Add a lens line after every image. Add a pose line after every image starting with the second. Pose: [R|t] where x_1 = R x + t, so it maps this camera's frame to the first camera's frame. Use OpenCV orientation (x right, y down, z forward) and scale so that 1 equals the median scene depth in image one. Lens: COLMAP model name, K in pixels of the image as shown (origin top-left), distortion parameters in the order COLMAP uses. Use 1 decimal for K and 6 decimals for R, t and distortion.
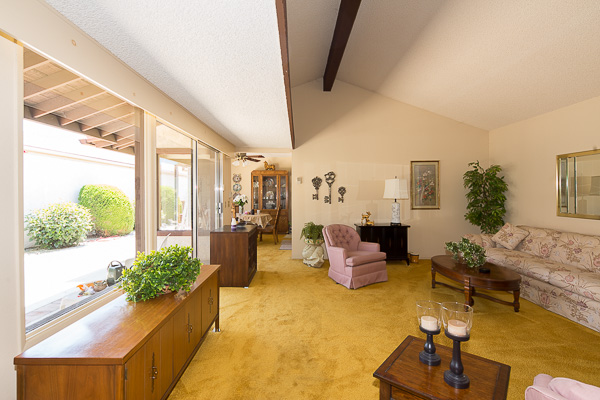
lens RADIAL K [[290.3, 0, 300.0], [0, 290.3, 200.0], [0, 0, 1]] dist [0.001046, -0.000492]
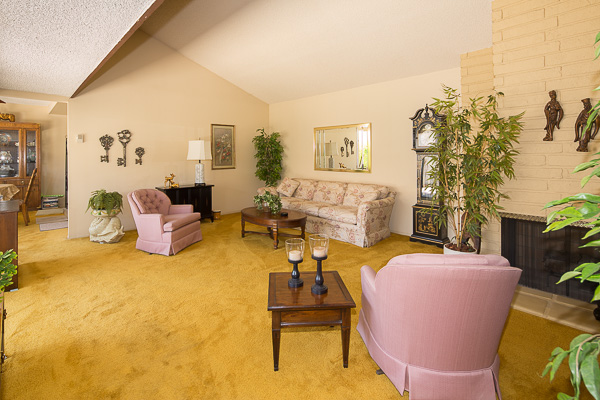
lens RADIAL K [[289.0, 0, 300.2], [0, 289.0, 158.6], [0, 0, 1]] dist [-0.000045, -0.000567]
pose [[0.721398, -0.011750, 0.692421, -0.144850], [0.017149, 0.999853, -0.000900, -0.001530], [-0.692309, 0.012523, 0.721493, 0.018449]]
